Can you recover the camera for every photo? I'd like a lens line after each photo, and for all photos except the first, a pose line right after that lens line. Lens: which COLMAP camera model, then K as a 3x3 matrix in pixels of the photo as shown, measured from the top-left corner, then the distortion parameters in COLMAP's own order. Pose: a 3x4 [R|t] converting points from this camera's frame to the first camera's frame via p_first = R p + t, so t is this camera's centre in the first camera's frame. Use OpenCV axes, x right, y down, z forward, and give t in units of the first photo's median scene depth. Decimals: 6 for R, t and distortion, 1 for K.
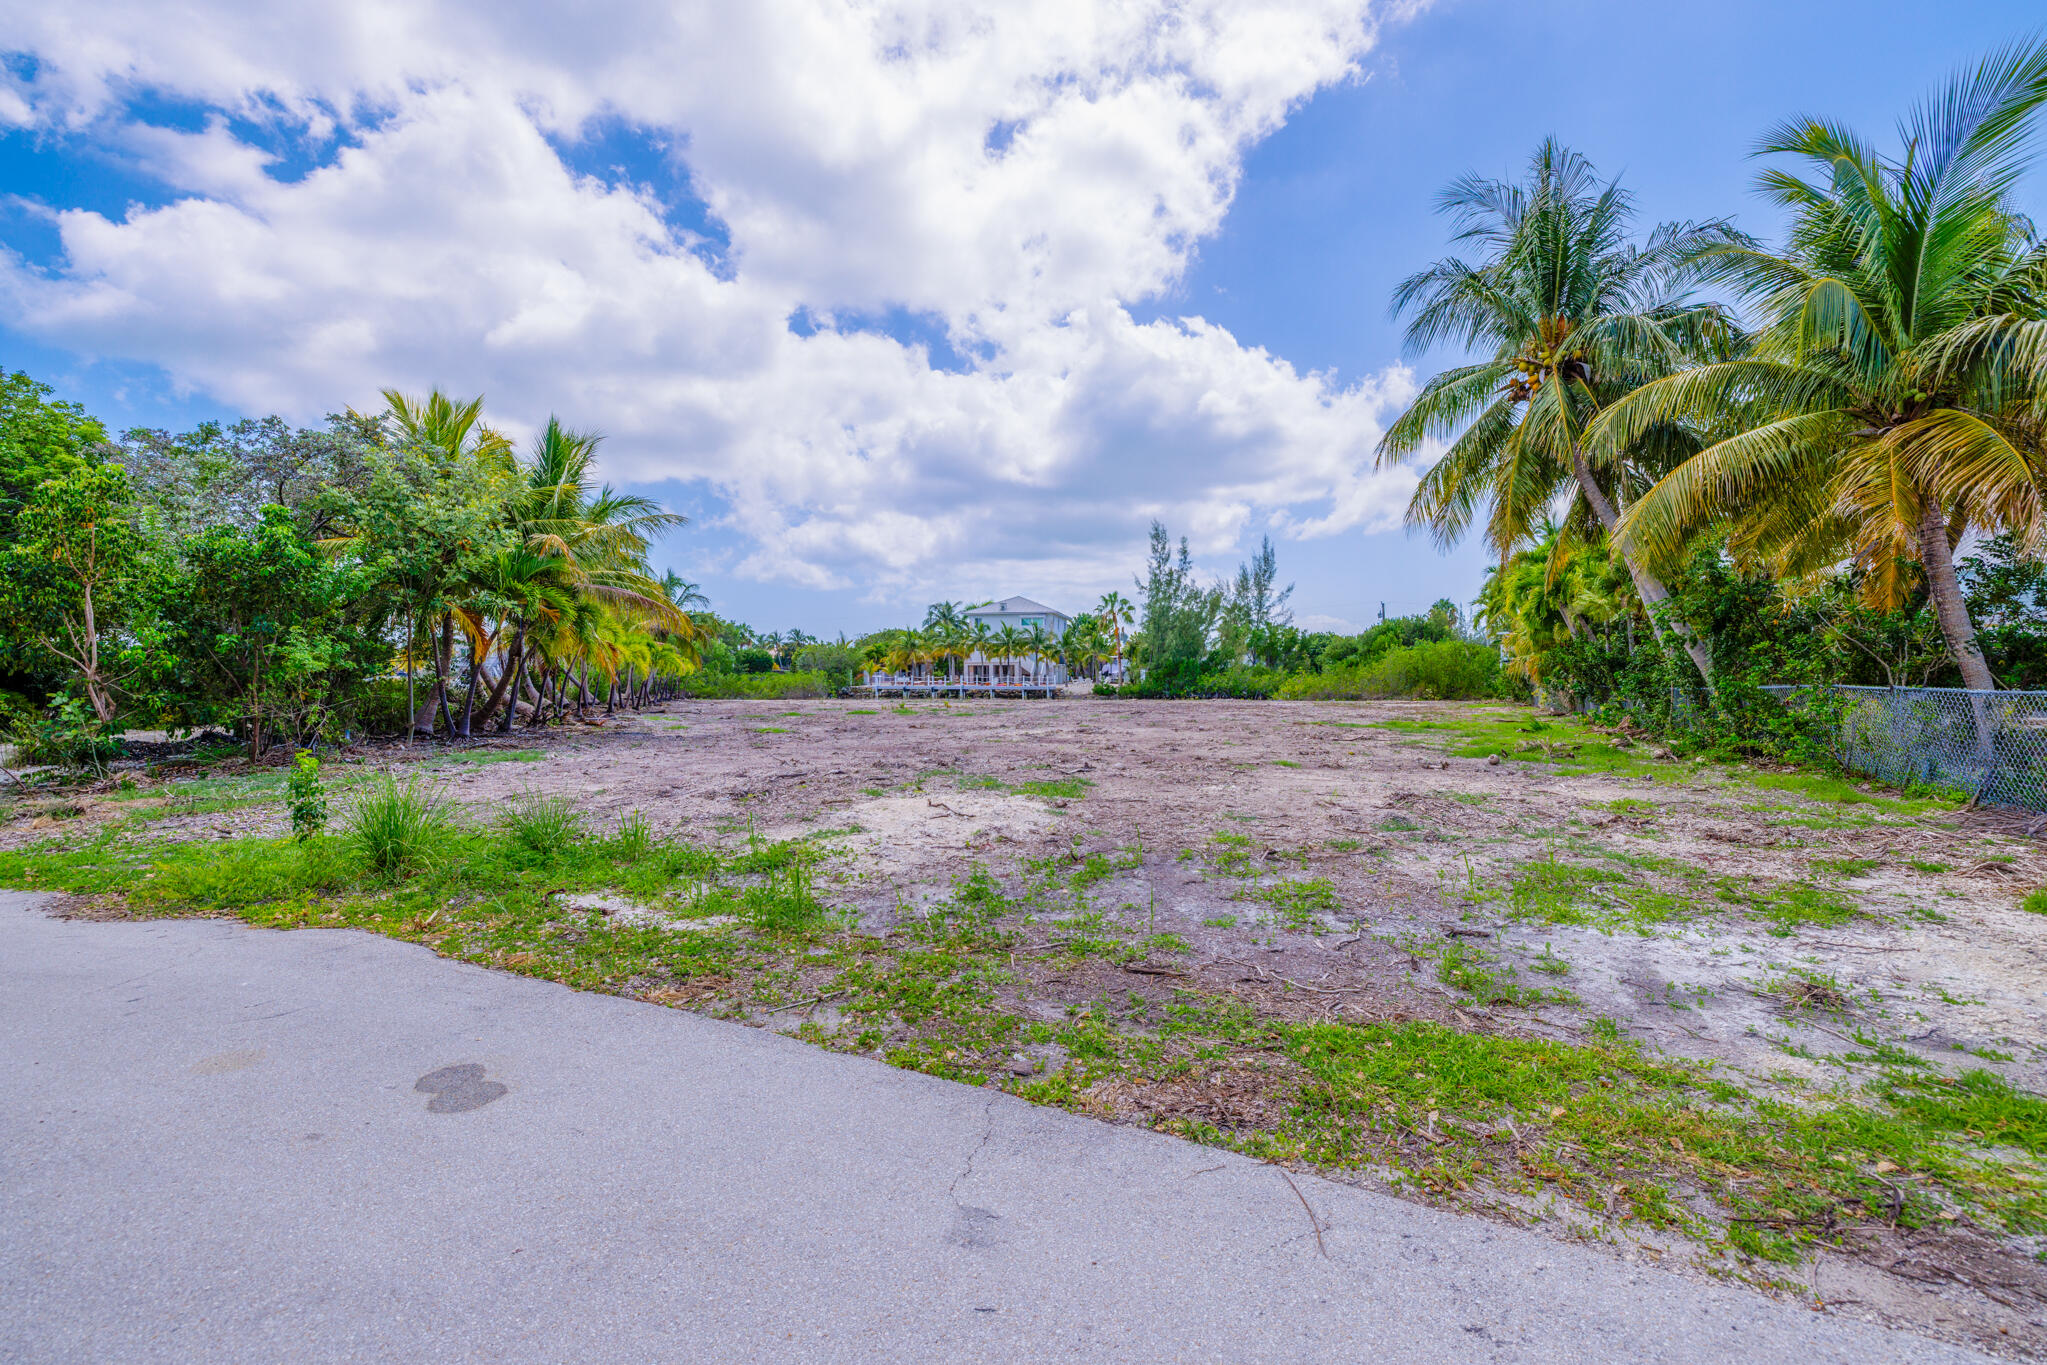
lens RADIAL K [[859.6, 0, 1023.5], [0, 859.6, 682.5], [0, 0, 1]] dist [0.011755, 0.000015]
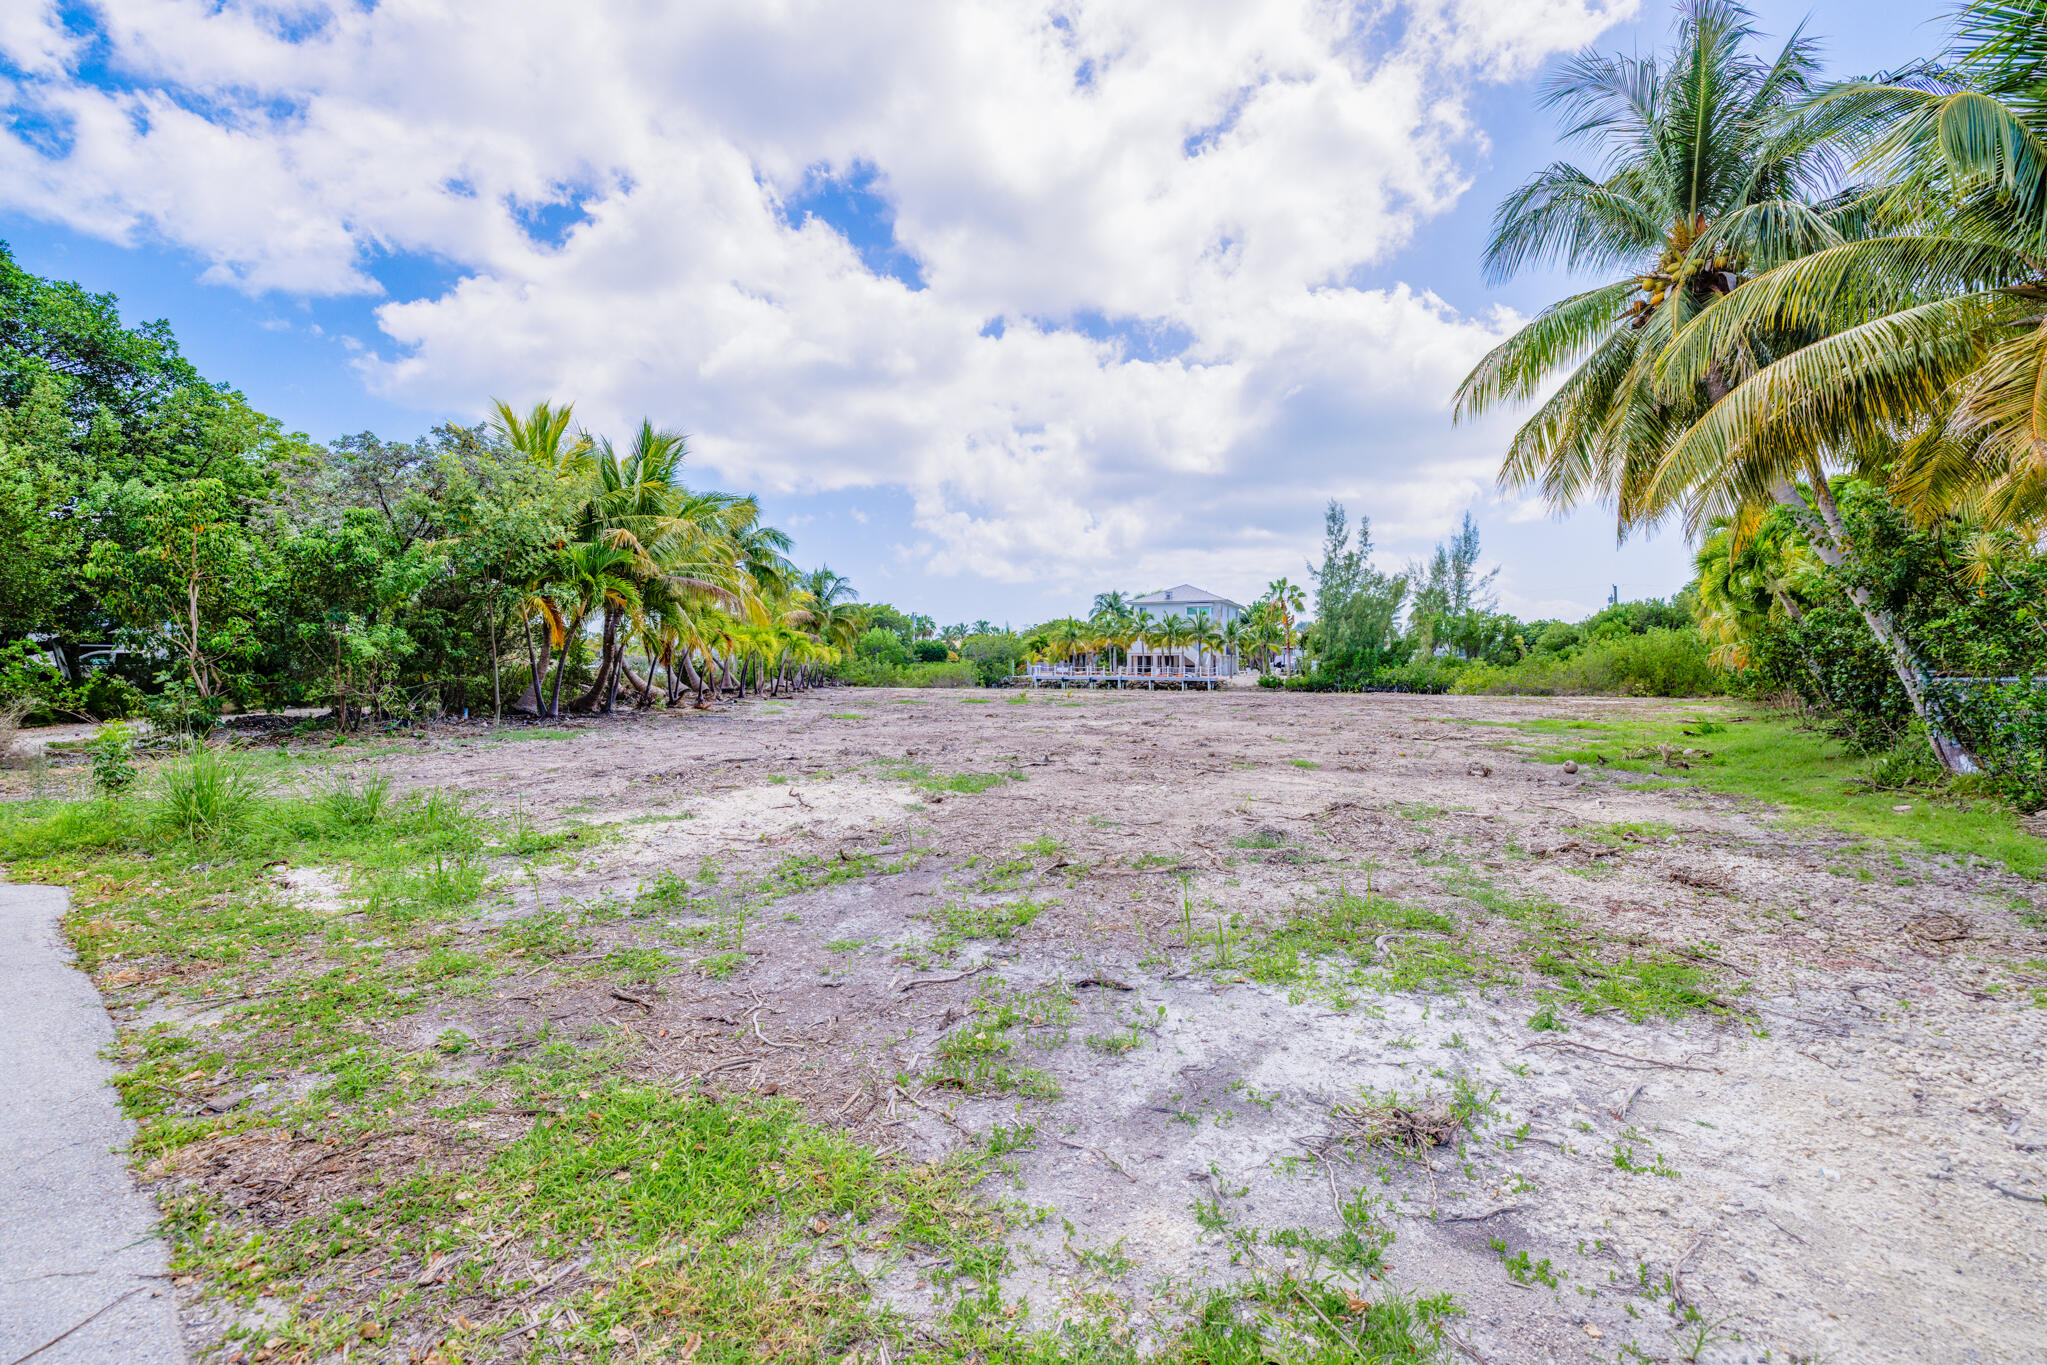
lens RADIAL K [[859.6, 0, 1023.5], [0, 859.6, 682.5], [0, 0, 1]] dist [0.011755, 0.000015]
pose [[0.973837, 0.009813, -0.227036, 0.041914], [-0.007465, 0.999909, 0.011199, 0.000643], [0.227125, -0.009211, 0.973822, 0.015536]]
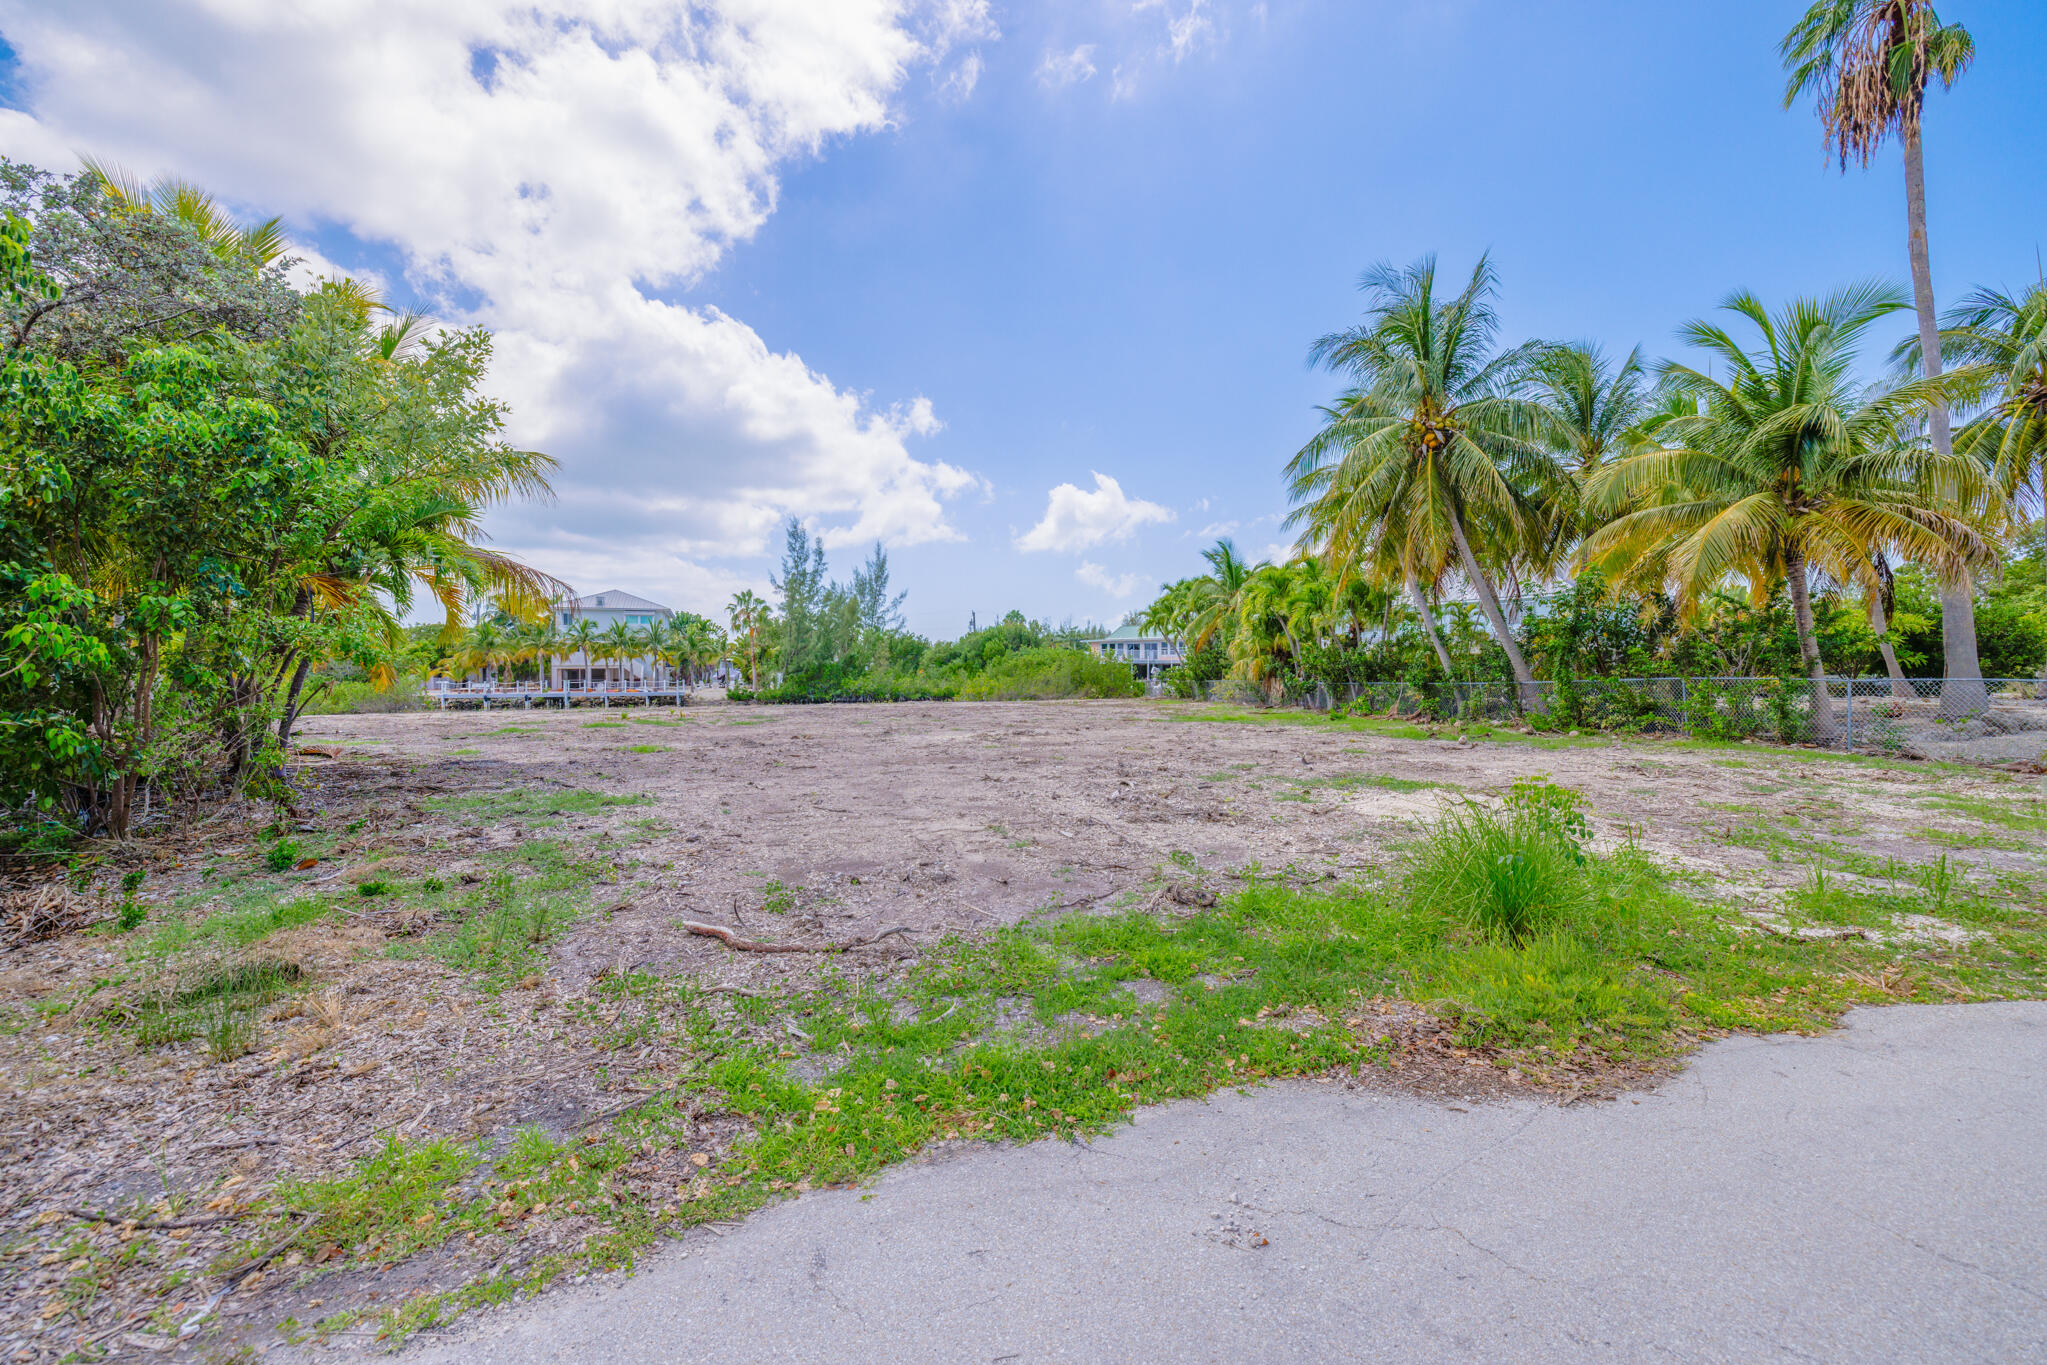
lens RADIAL K [[851.9, 0, 1023.5], [0, 851.9, 682.5], [0, 0, 1]] dist [-0.010489, 0.000021]
pose [[0.854679, -0.008042, 0.519095, -0.115442], [0.010621, 0.999942, -0.001997, 0.000250], [-0.519049, 0.007220, 0.854714, 0.051348]]
